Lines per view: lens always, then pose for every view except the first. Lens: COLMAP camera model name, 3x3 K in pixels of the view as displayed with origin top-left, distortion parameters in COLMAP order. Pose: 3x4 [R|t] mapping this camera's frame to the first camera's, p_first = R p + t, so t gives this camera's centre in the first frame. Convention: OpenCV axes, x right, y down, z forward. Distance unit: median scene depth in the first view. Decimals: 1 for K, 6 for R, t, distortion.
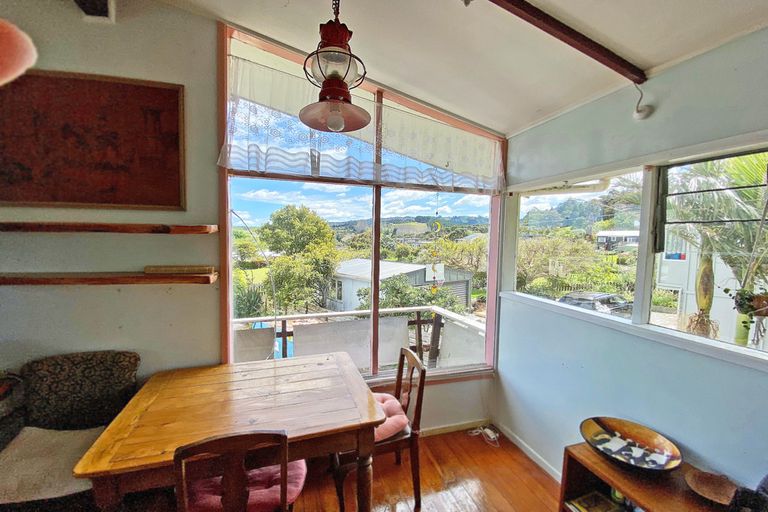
lens RADIAL K [[304.9, 0, 374.2], [0, 304.9, 261.6], [0, 0, 1]] dist [0.001671, -0.015270]
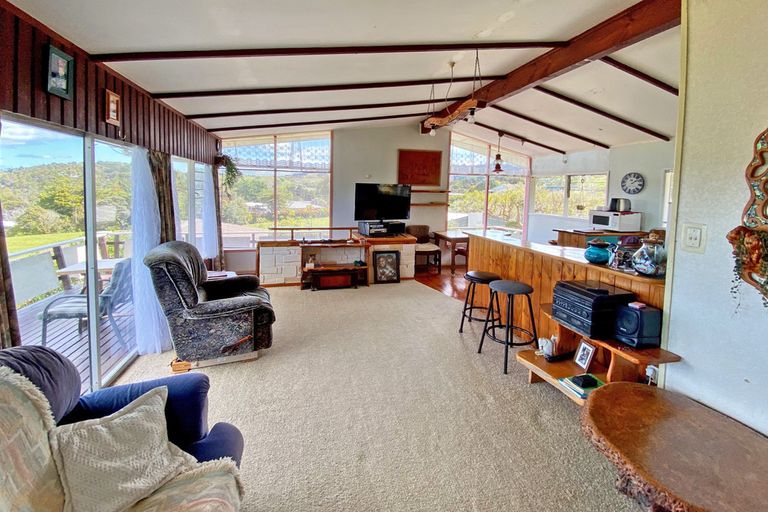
lens RADIAL K [[304.9, 0, 374.2], [0, 304.9, 261.6], [0, 0, 1]] dist [0.001671, -0.015270]
pose [[0.997733, 0.015325, -0.065521, -1.201112], [-0.005683, 0.989432, 0.144885, 0.214600], [0.067049, -0.144184, 0.987277, -2.944662]]
